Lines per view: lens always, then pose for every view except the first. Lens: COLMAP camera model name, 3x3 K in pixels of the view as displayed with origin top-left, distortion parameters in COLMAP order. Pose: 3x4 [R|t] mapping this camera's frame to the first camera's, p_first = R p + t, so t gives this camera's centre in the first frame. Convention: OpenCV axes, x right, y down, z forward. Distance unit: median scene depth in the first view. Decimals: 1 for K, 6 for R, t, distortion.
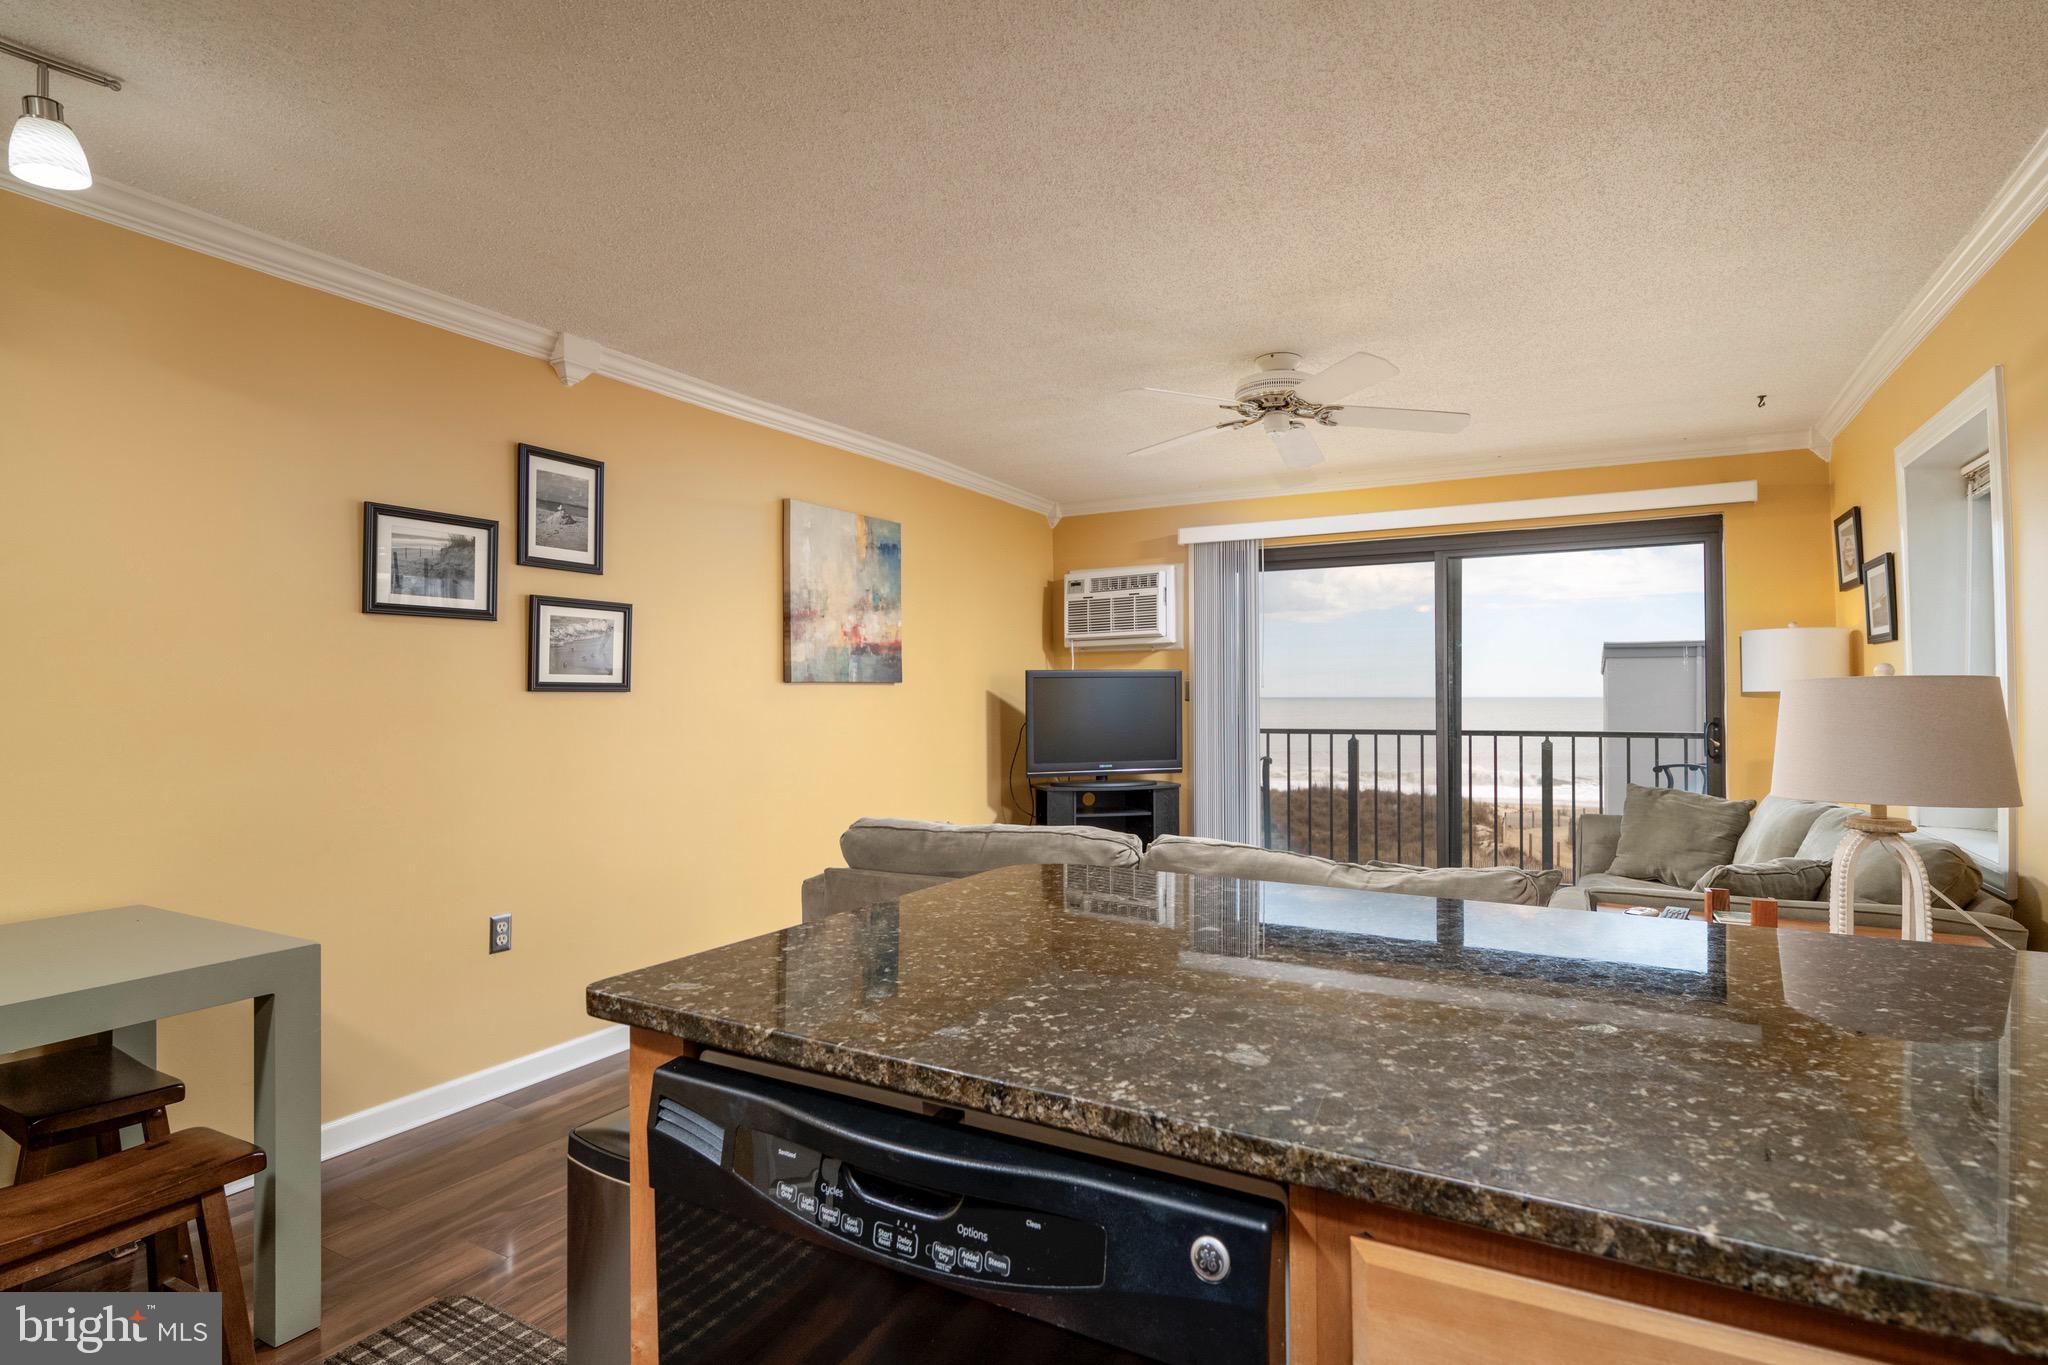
lens RADIAL K [[1019.8, 0, 1024.0], [0, 1019.8, 682.5], [0, 0, 1]] dist [0.001600, 0.001003]
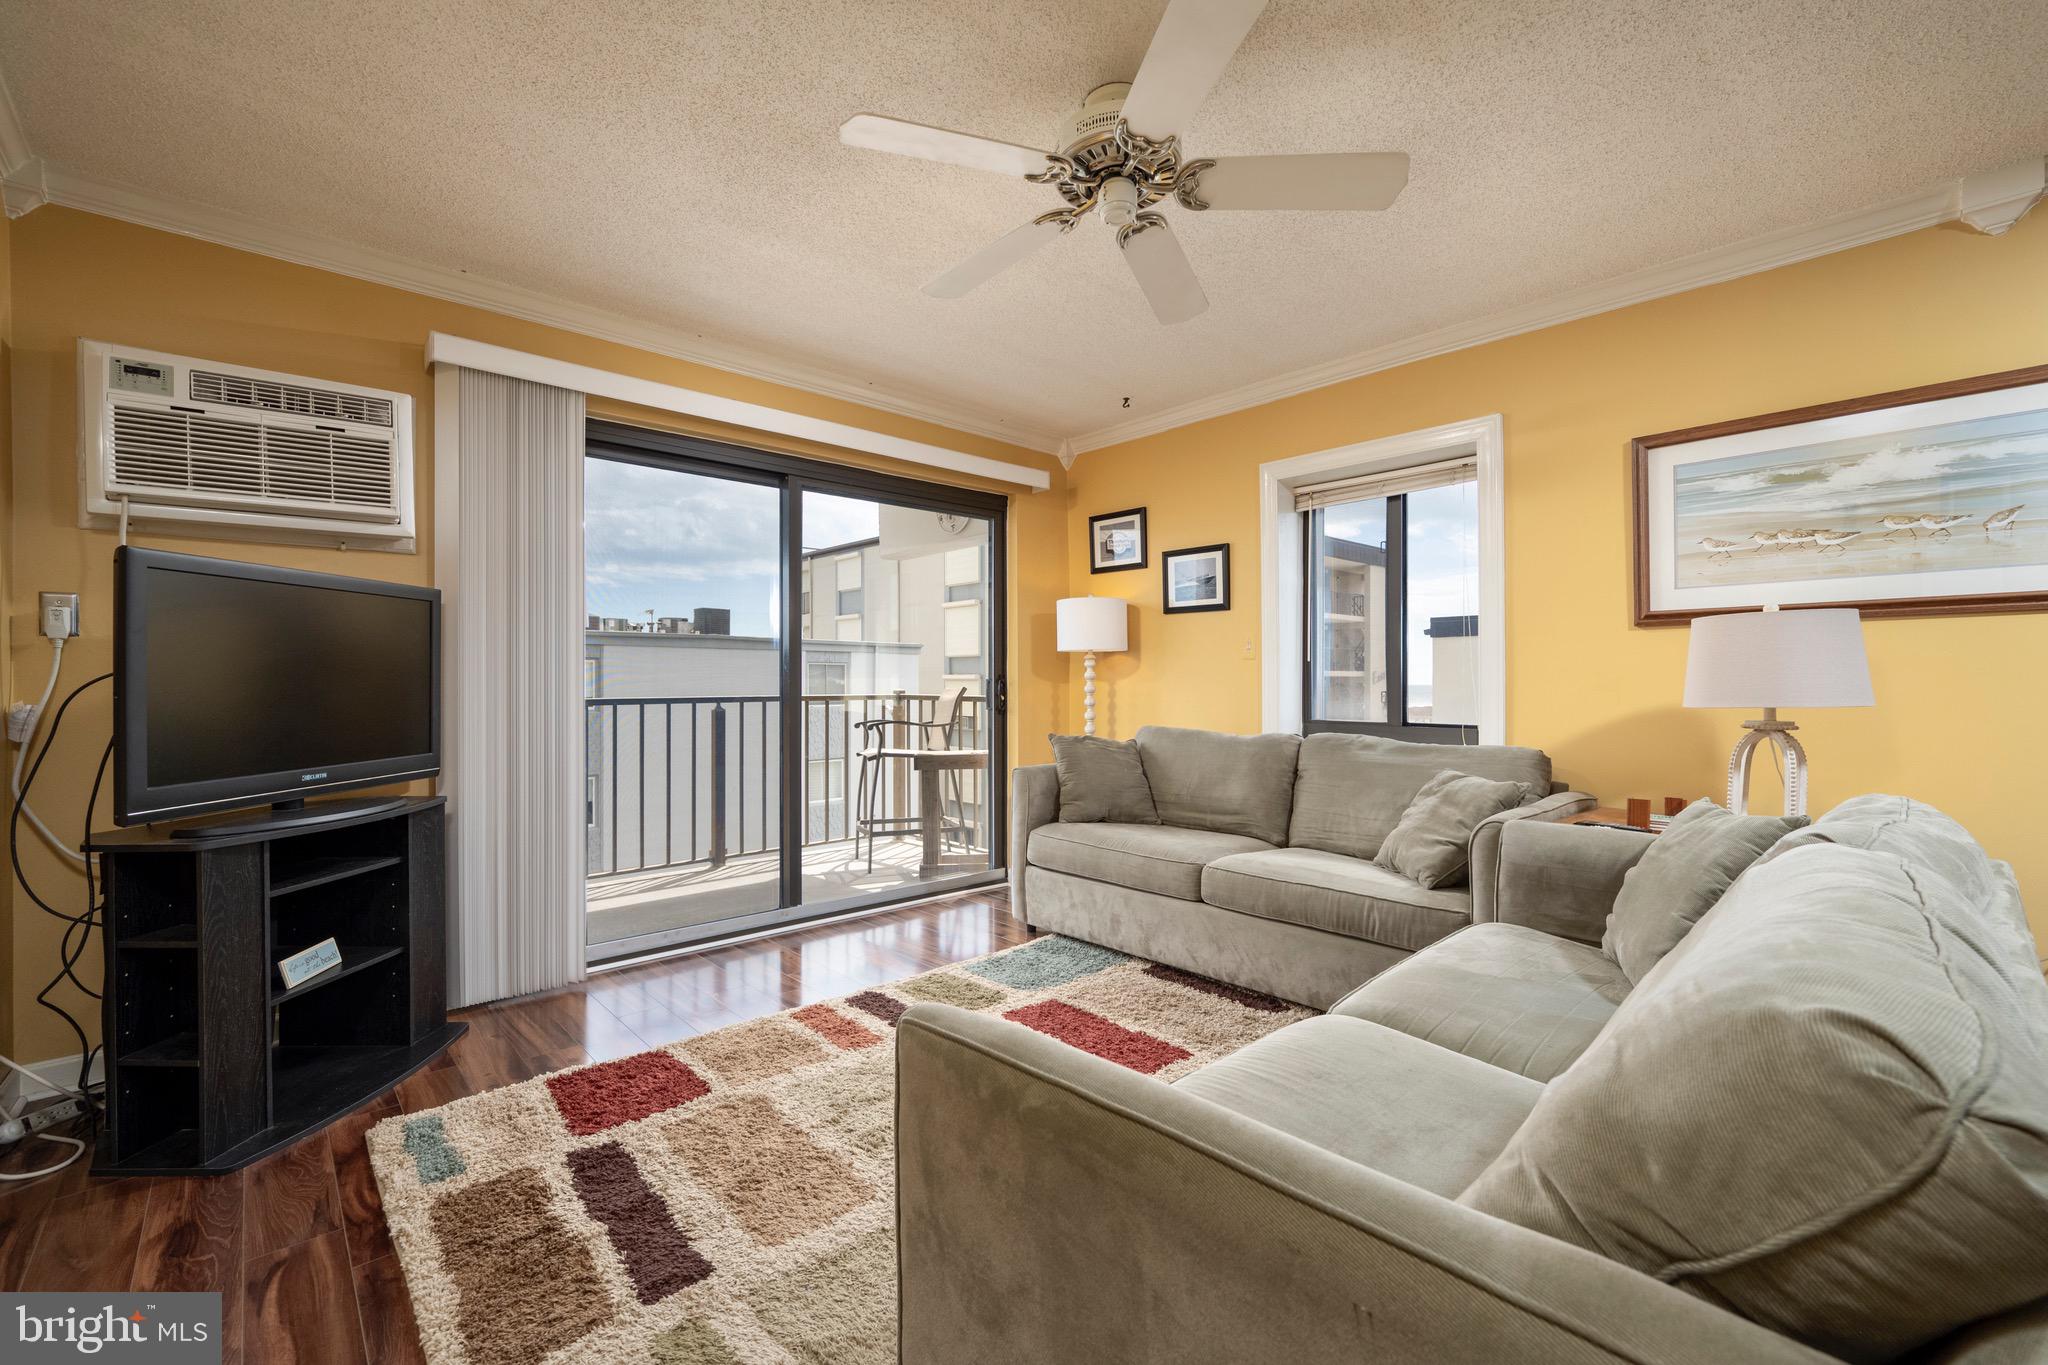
lens RADIAL K [[864.6, 0, 1002.2], [0, 864.6, 686.1], [0, 0, 1]] dist [-0.001261, -0.000195]
pose [[0.323264, -0.002873, 0.946305, -0.229417], [-0.012066, 0.999902, 0.007157, 0.039741], [-0.946232, -0.013732, 0.323197, 0.680713]]
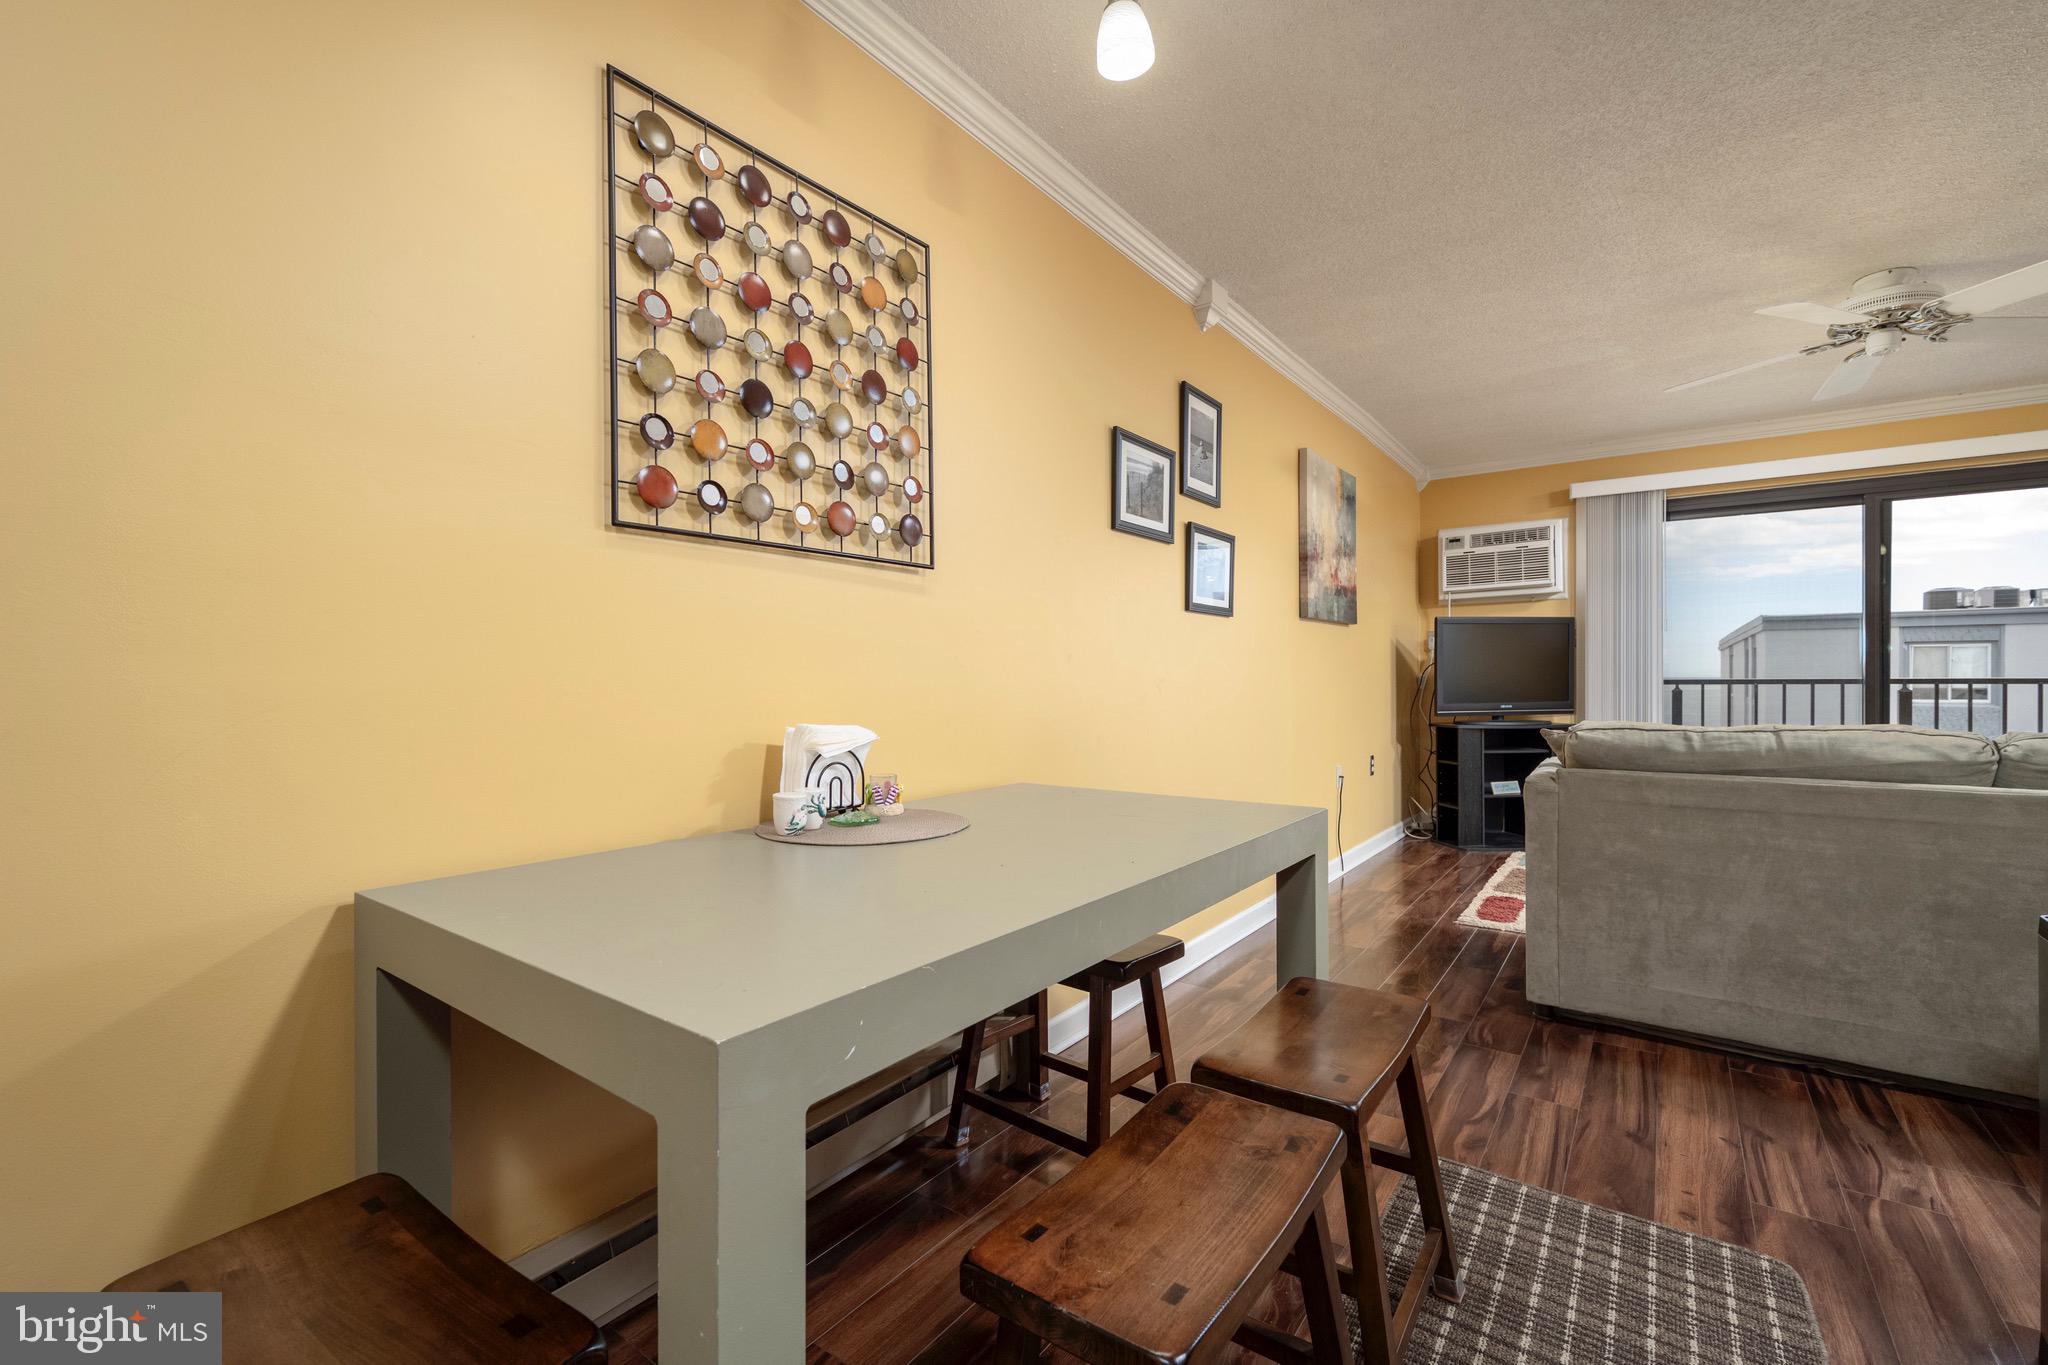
lens RADIAL K [[870.9, 0, 1009.9], [0, 870.9, 679.7], [0, 0, 1]] dist [-0.030198, 0.010184]
pose [[0.992216, -0.004043, -0.124460, -0.386663], [0.005555, 0.999915, 0.011802, 0.047841], [0.124402, -0.012402, 0.992154, 0.043014]]
